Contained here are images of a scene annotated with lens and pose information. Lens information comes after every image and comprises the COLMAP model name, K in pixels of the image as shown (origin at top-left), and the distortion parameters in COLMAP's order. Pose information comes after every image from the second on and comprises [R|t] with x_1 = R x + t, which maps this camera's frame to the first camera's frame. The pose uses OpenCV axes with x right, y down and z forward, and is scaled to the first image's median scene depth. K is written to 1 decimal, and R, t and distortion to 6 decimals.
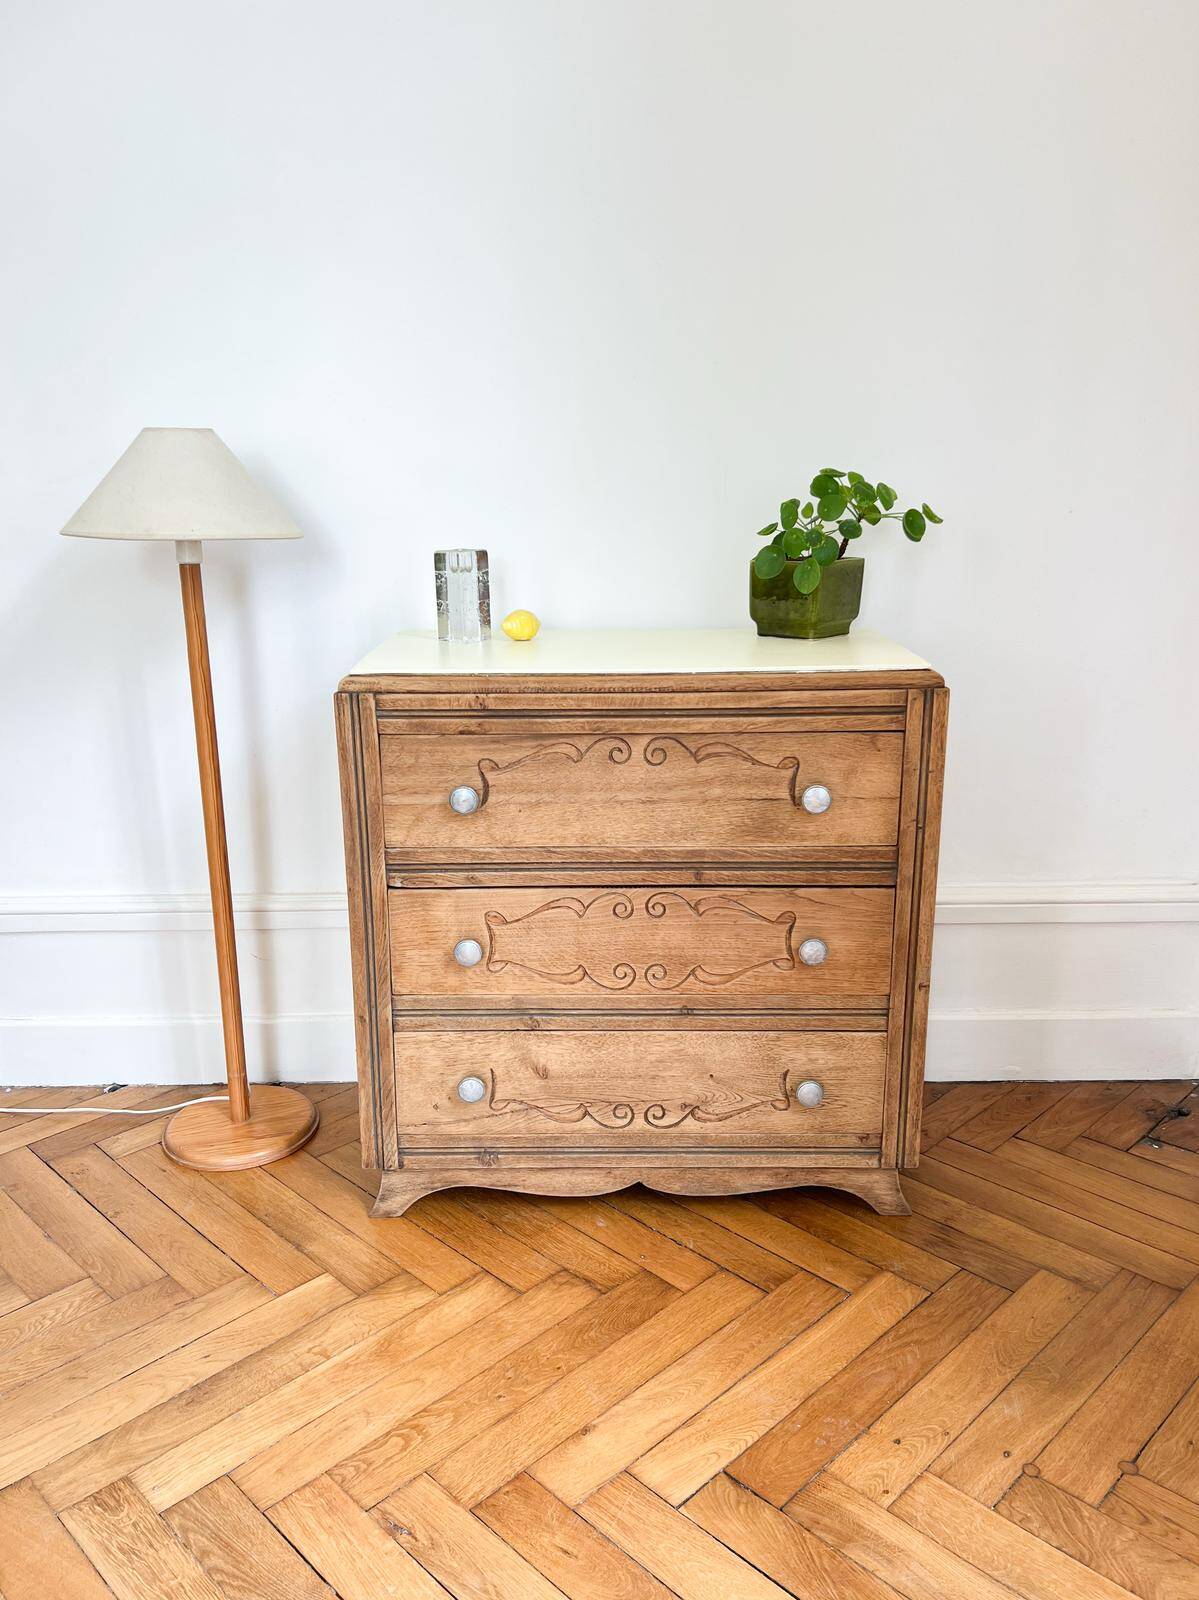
lens RADIAL K [[1189.3, 0, 599.5], [0, 1189.3, 800.0], [0, 0, 1]] dist [0.153463, -0.361495]
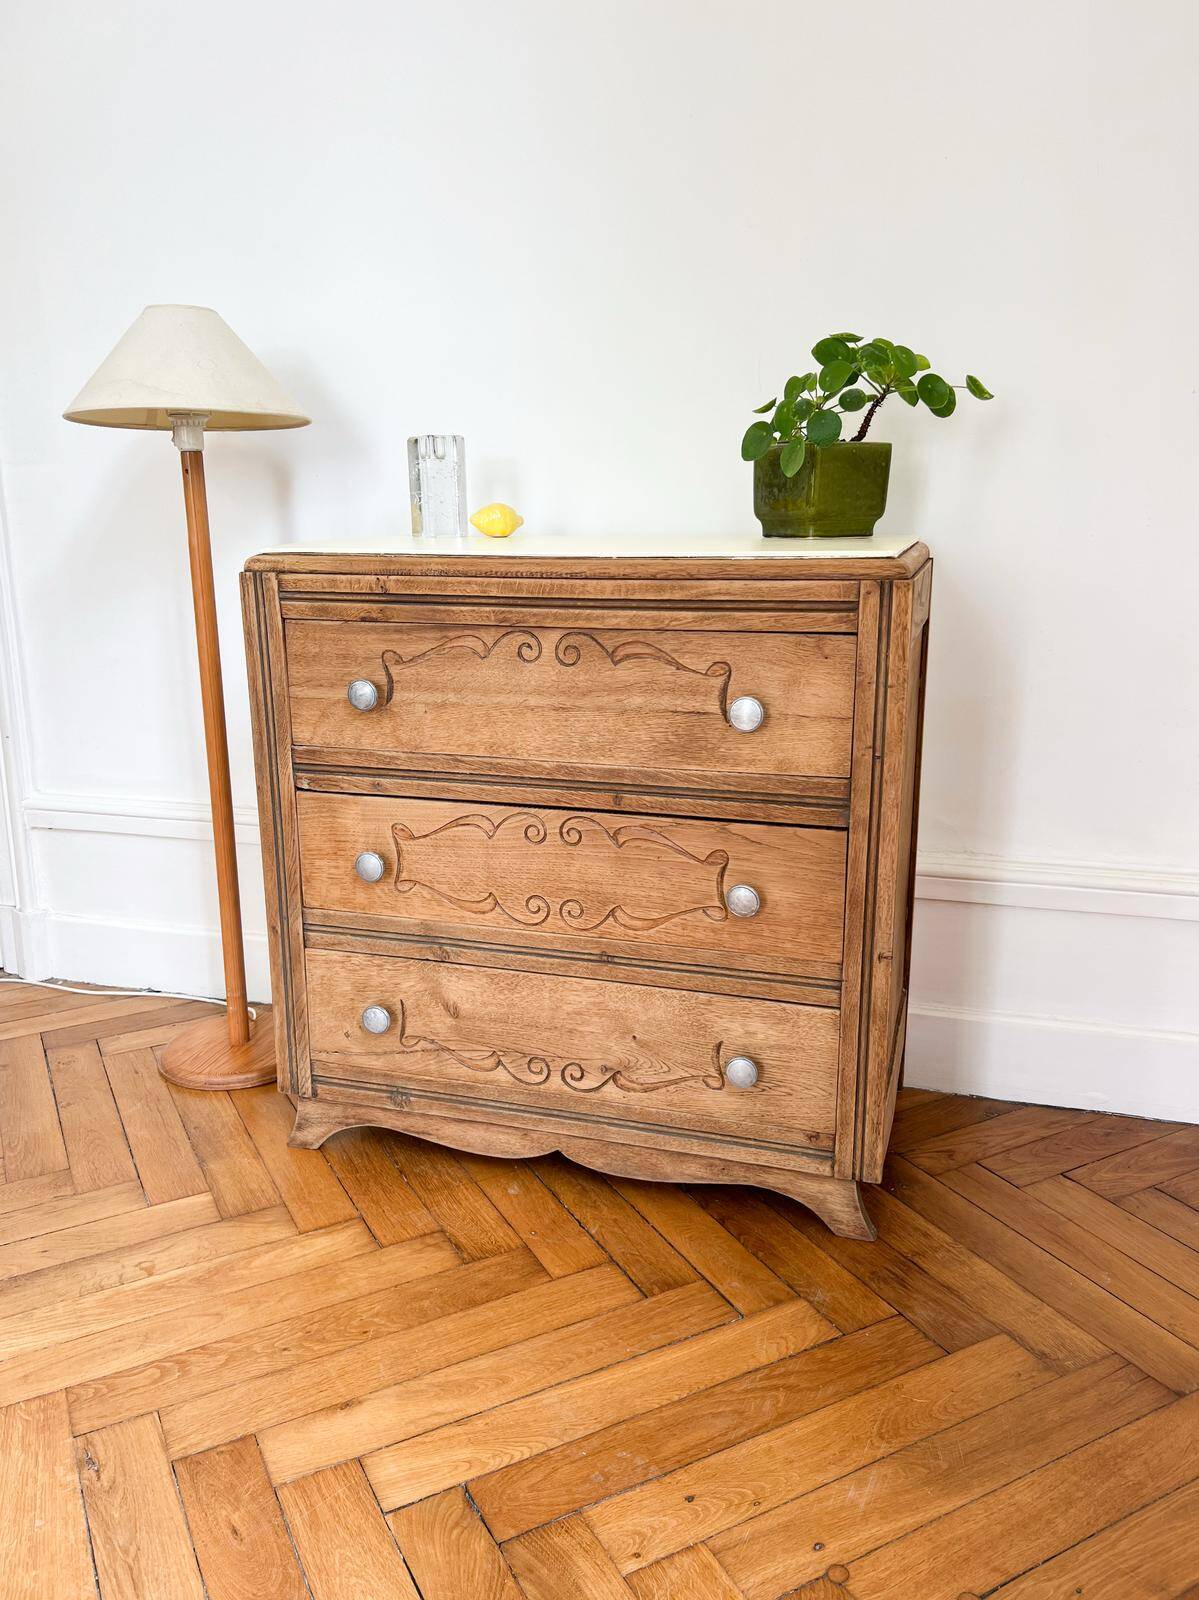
lens RADIAL K [[1179.4, 0, 614.2], [0, 1179.4, 797.1], [0, 0, 1]] dist [0.156465, -0.377679]
pose [[0.959751, 0.070366, -0.271896, 0.310304], [-0.073432, 0.997300, -0.001104, 0.062622], [0.271084, 0.021026, 0.962326, 0.181139]]
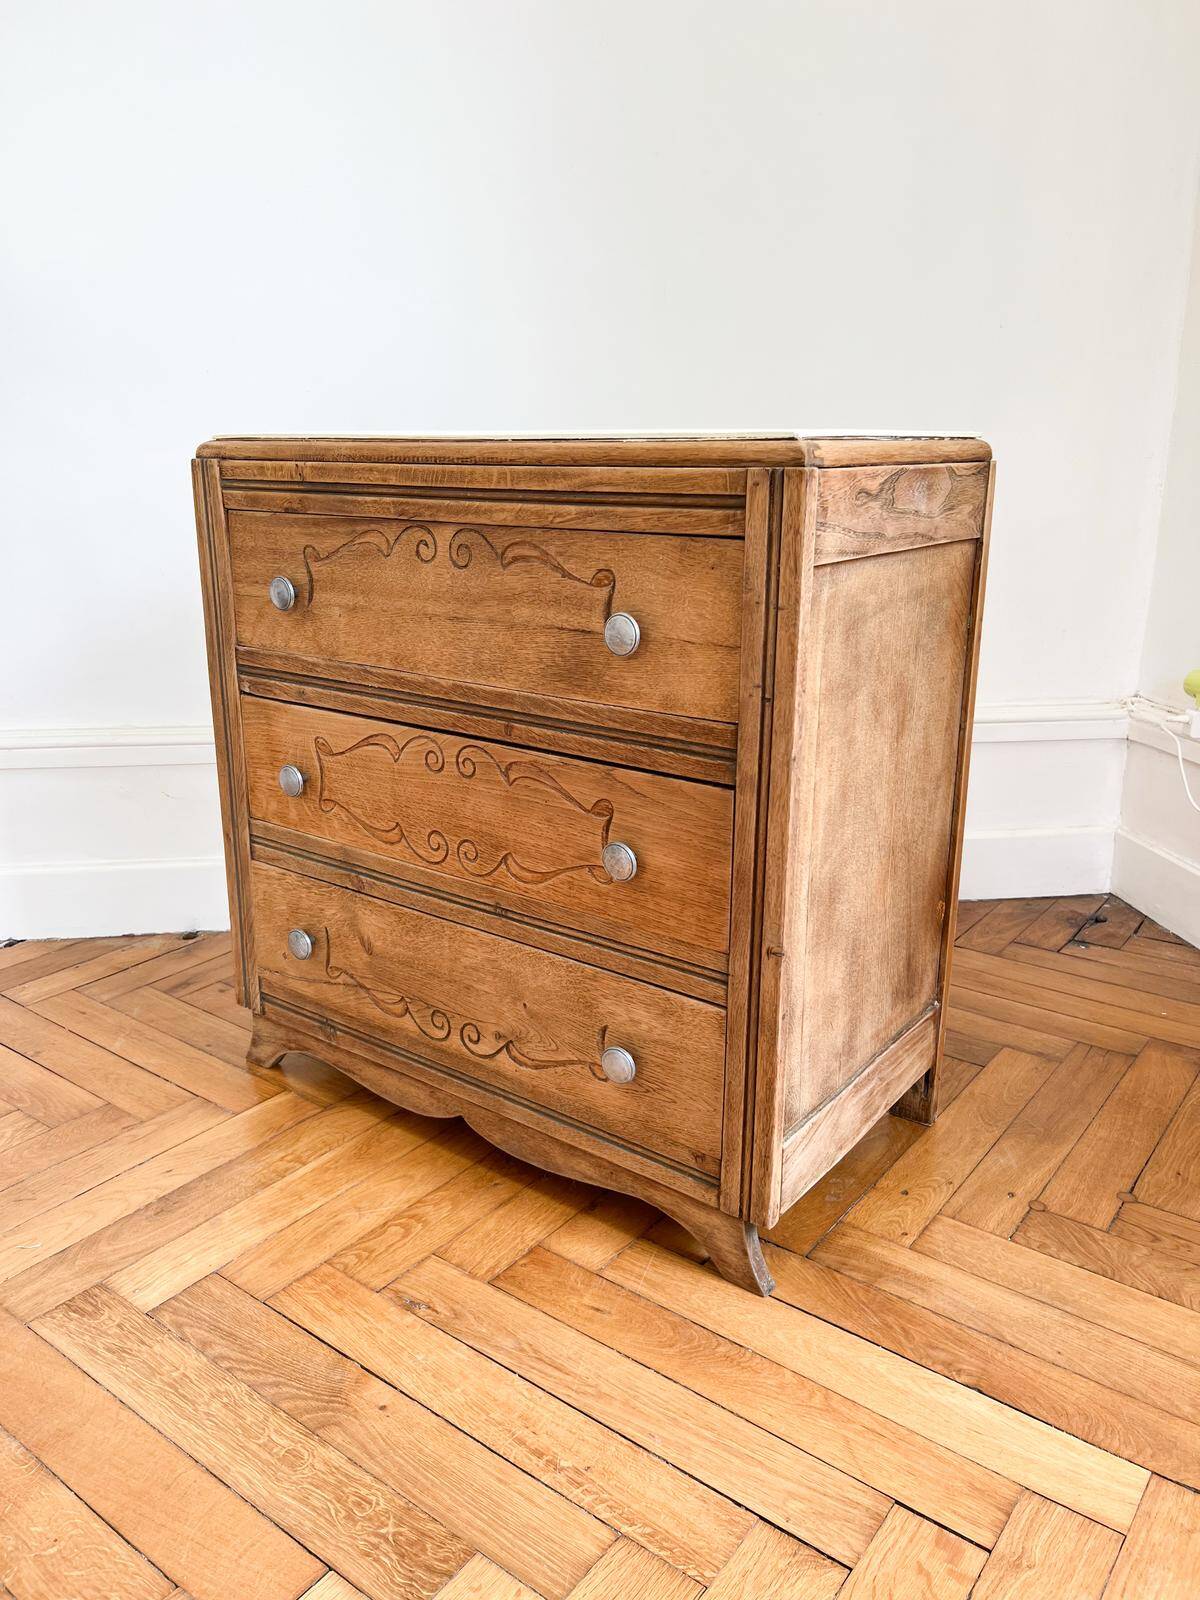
lens RADIAL K [[1179.4, 0, 614.7], [0, 1179.4, 797.1], [0, 0, 1]] dist [0.156465, -0.377679]
pose [[0.811706, 0.175352, -0.557123, 0.548921], [-0.161871, 0.984042, 0.073883, 0.040064], [0.561188, 0.030210, 0.827137, 0.431825]]
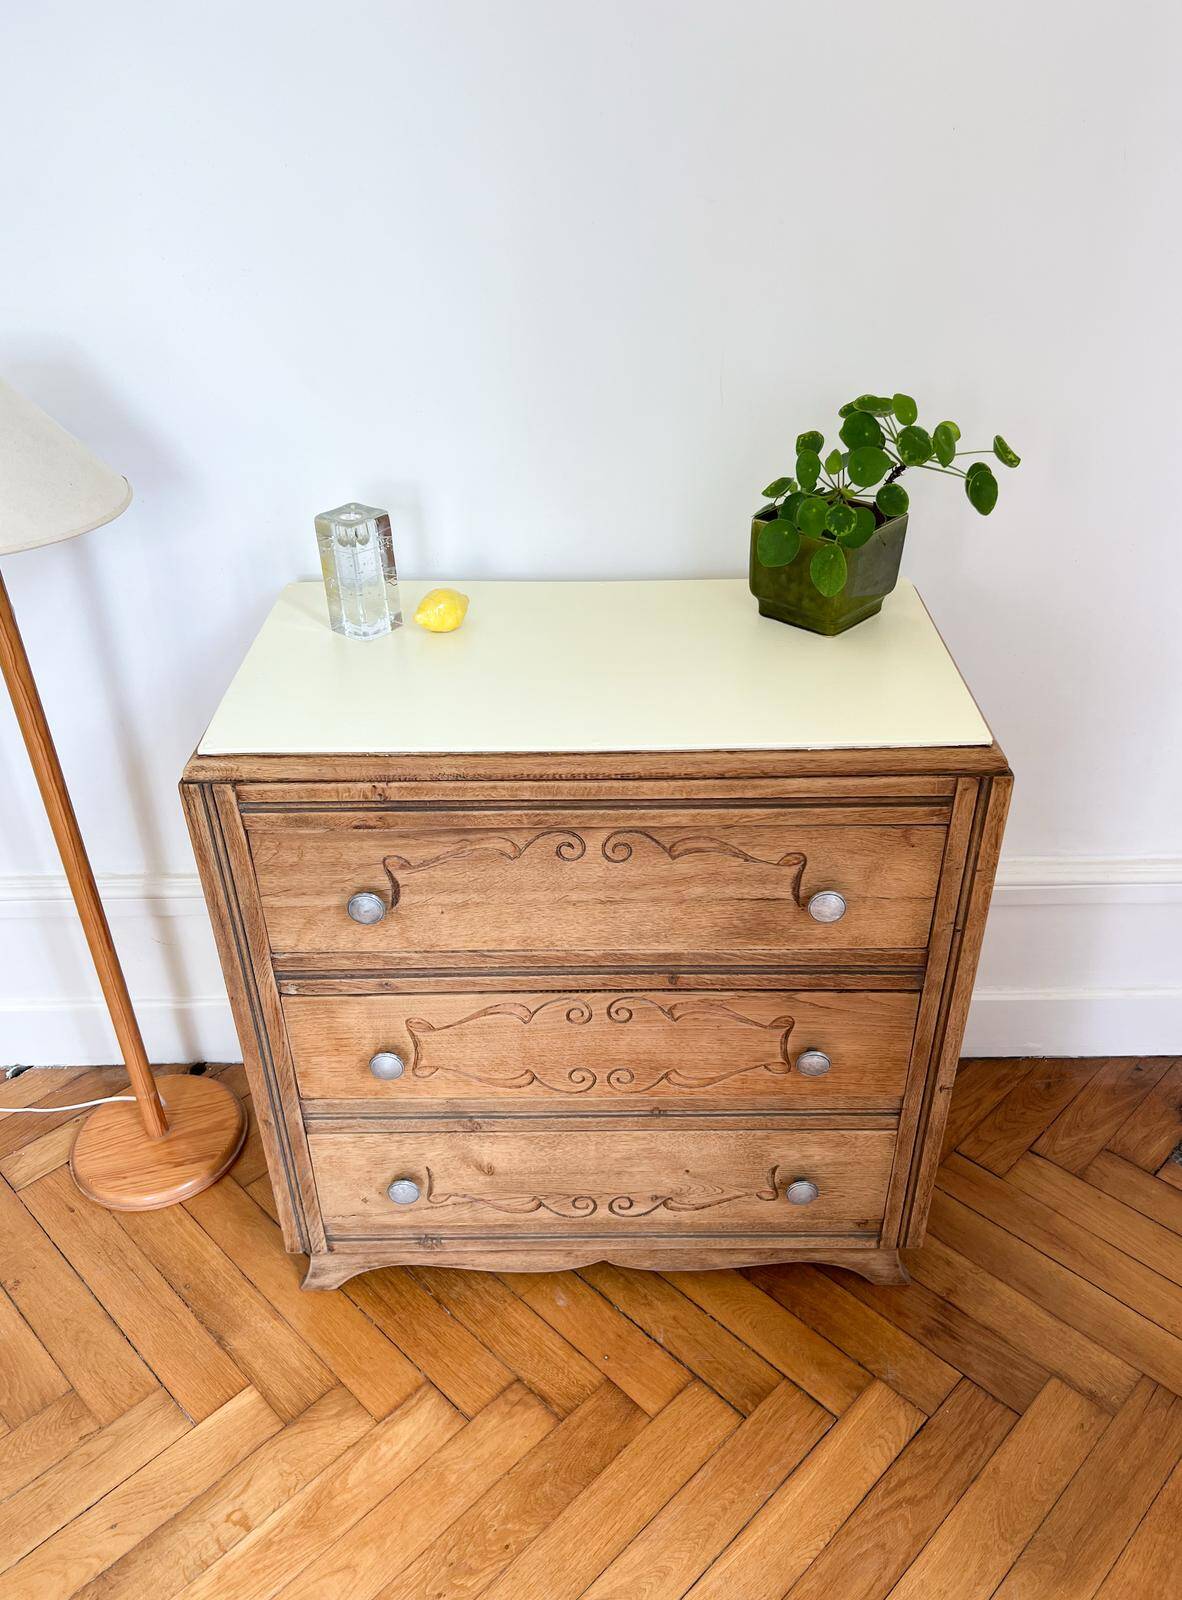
lens RADIAL K [[1195.5, 0, 606.4], [0, 1195.5, 801.3], [0, 0, 1]] dist [0.097667, -0.155808]
pose [[0.999951, -0.008424, 0.005121, 0.035398], [0.006453, 0.952006, 0.306010, -0.291189], [-0.007453, -0.305962, 0.952014, 0.279492]]
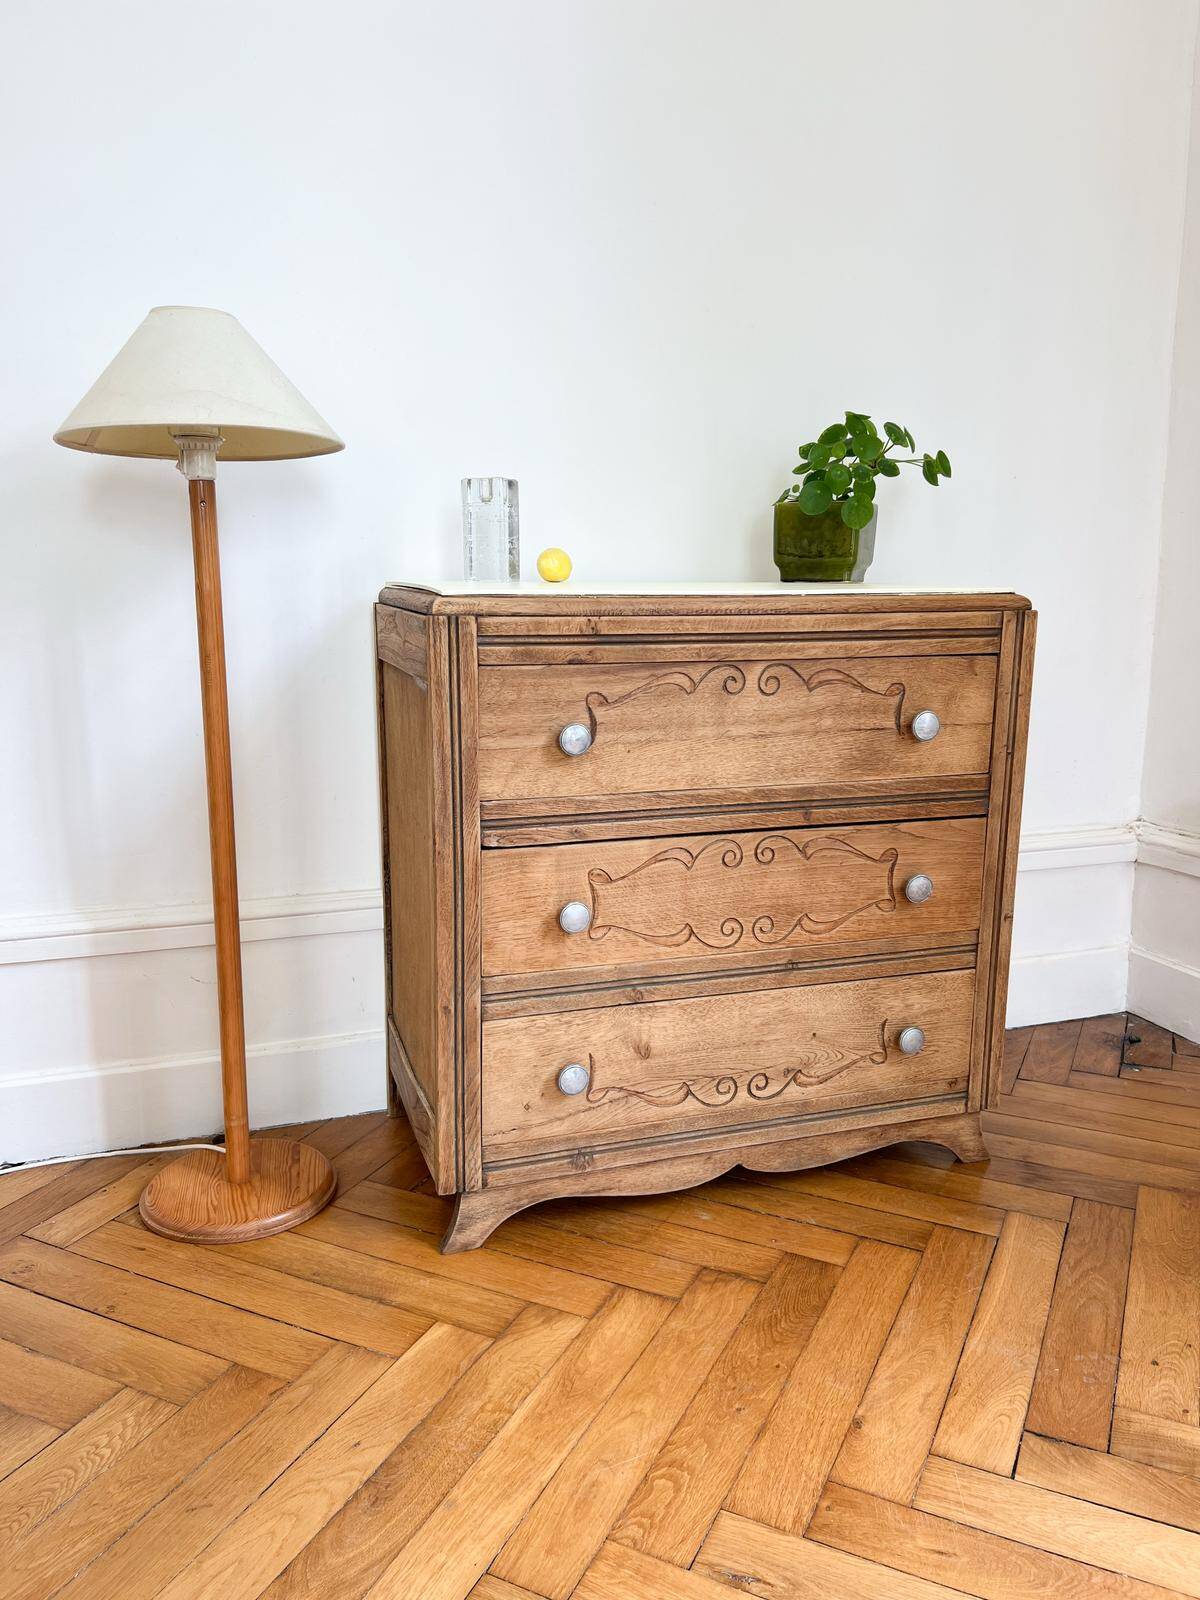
lens RADIAL K [[1168.5, 0, 589.6], [0, 1168.5, 797.9], [0, 0, 1]] dist [0.146560, -0.333643]
pose [[0.947177, -0.046992, 0.317249, -0.368177], [0.067350, 0.996294, -0.053505, 0.087397], [-0.313559, 0.072045, 0.946832, 0.180380]]
